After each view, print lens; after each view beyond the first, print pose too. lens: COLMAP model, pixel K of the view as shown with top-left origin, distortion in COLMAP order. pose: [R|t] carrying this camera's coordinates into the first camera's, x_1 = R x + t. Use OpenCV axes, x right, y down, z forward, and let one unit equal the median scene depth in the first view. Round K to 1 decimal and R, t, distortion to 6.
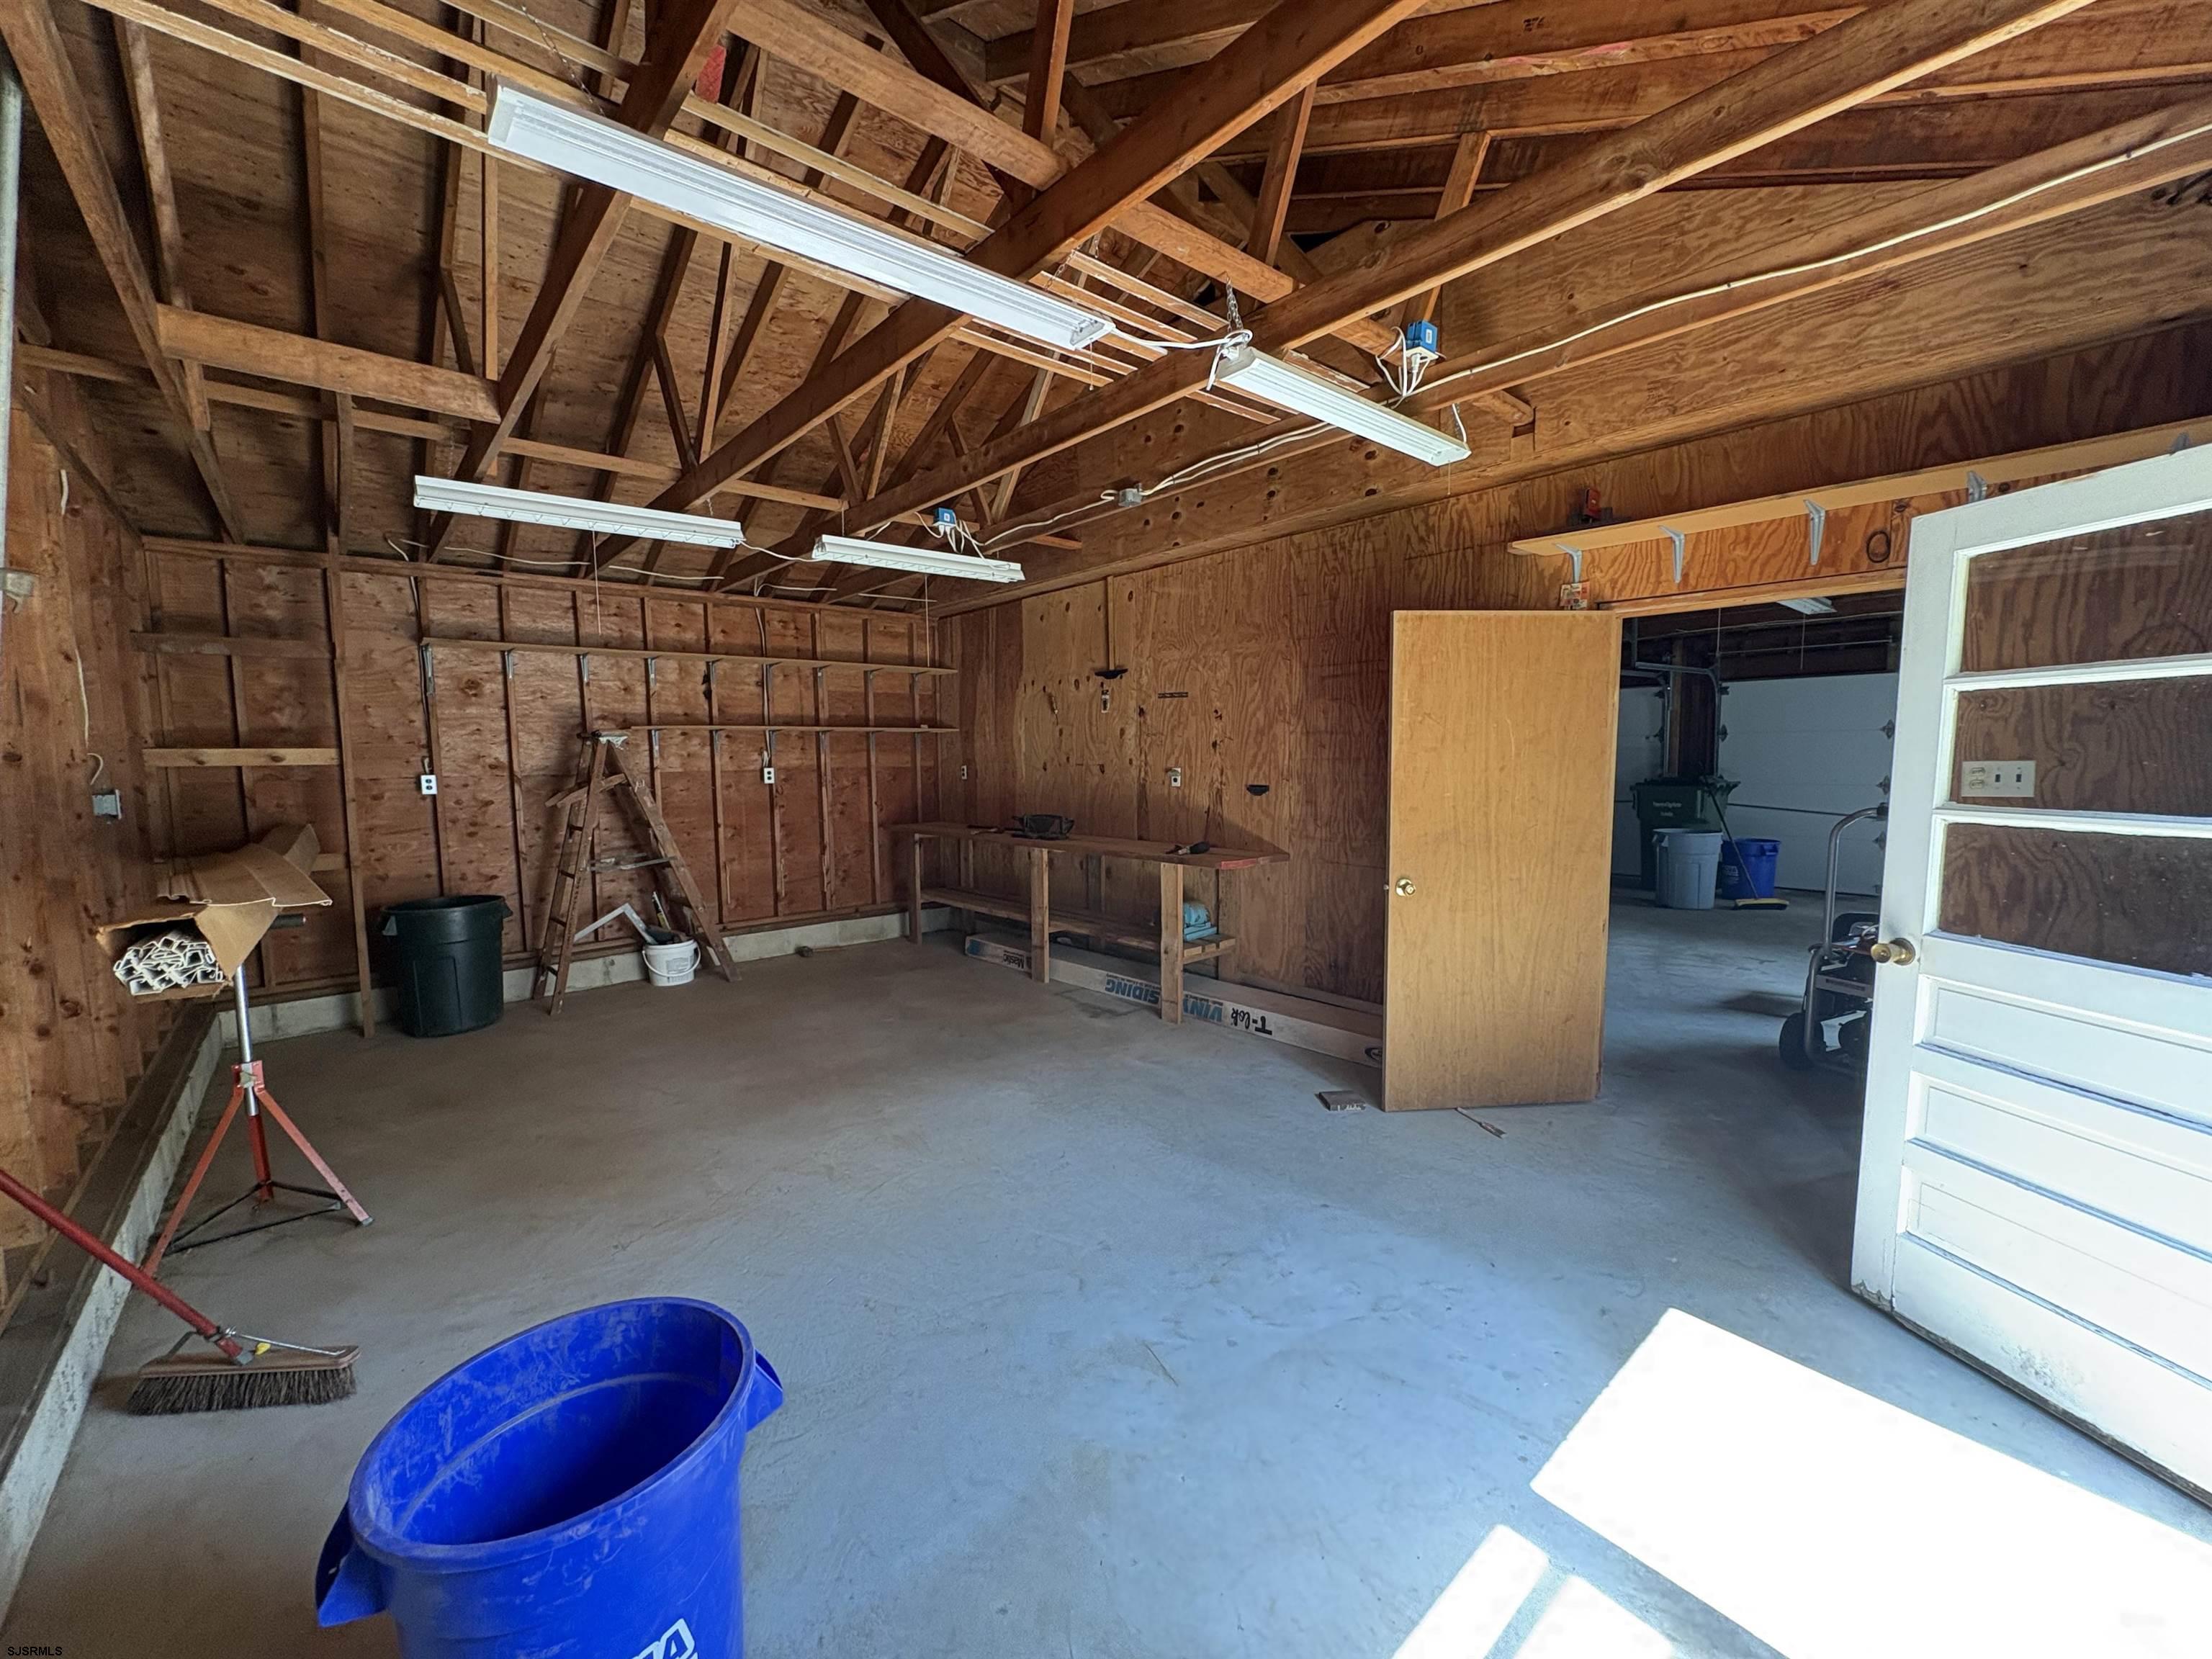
lens RADIAL K [[880.4, 0, 1103.6], [0, 880.4, 823.2], [0, 0, 1]] dist [0.000270, 0.000032]
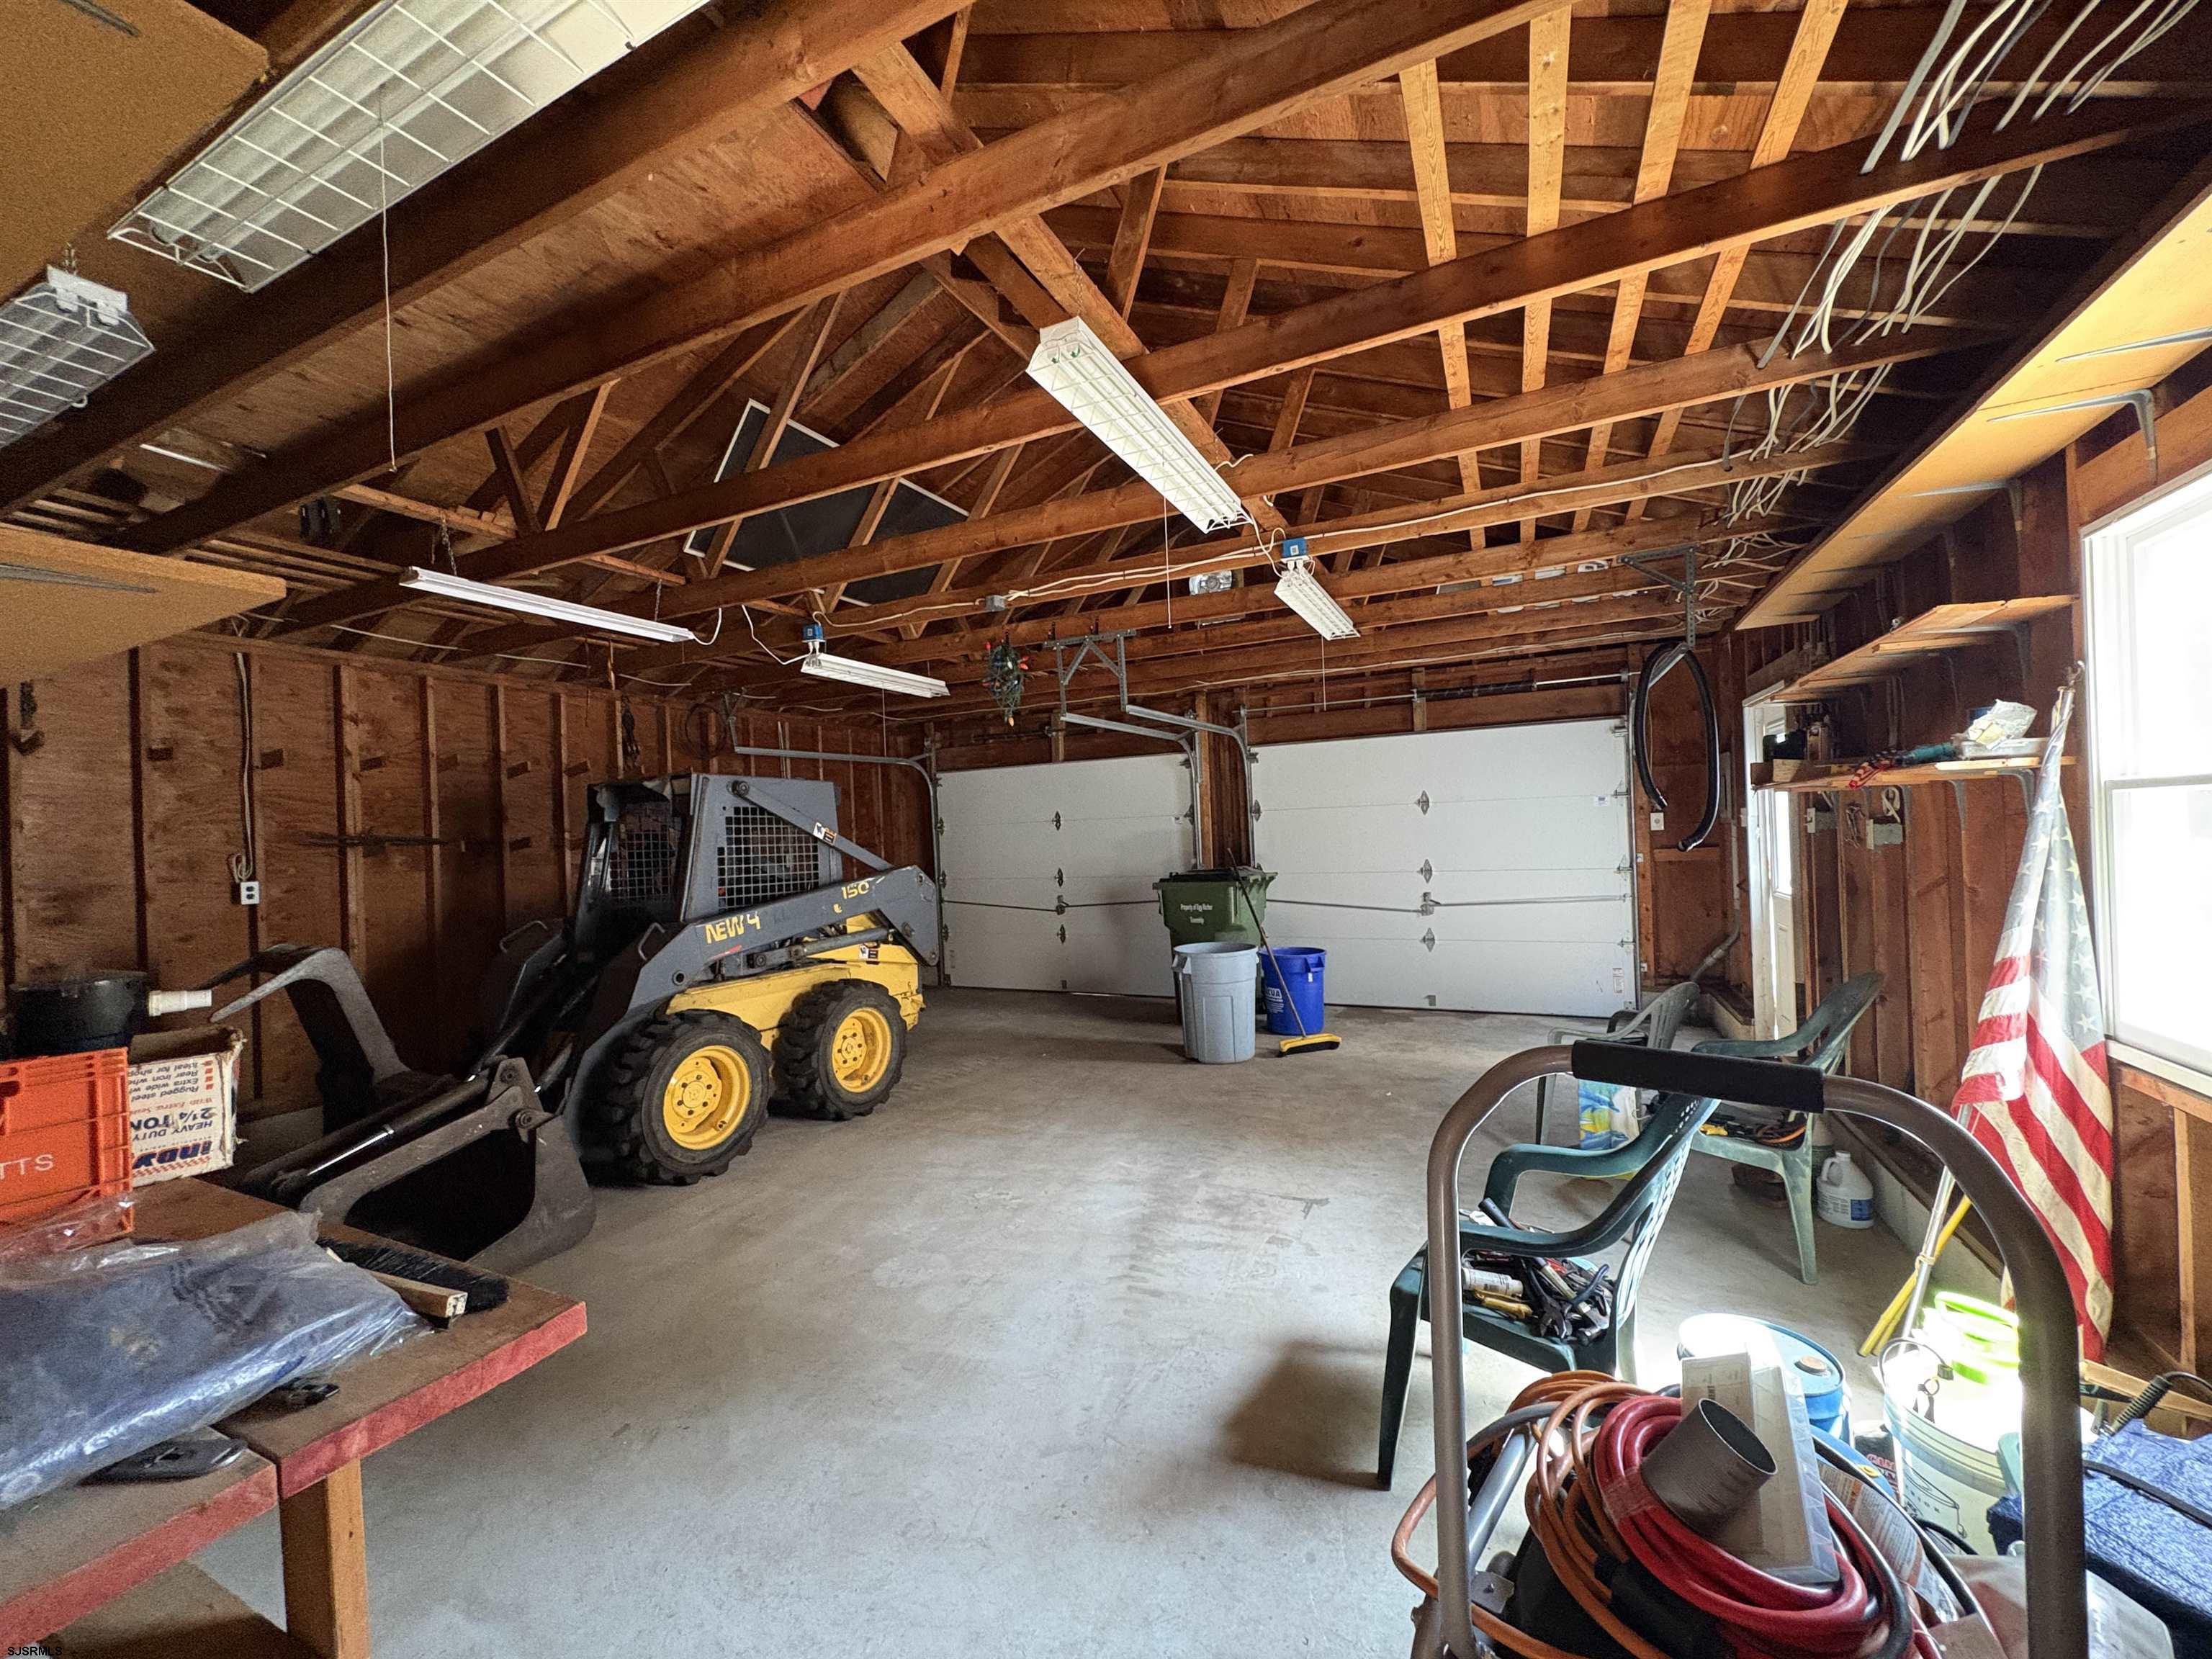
lens RADIAL K [[880.4, 0, 1104.3], [0, 880.4, 833.2], [0, 0, 1]] dist [0.000270, 0.000032]
pose [[0.920157, -0.021200, 0.390975, 0.278456], [0.057914, 0.994919, -0.082350, -0.026355], [-0.387243, 0.098418, 0.916710, 0.343049]]
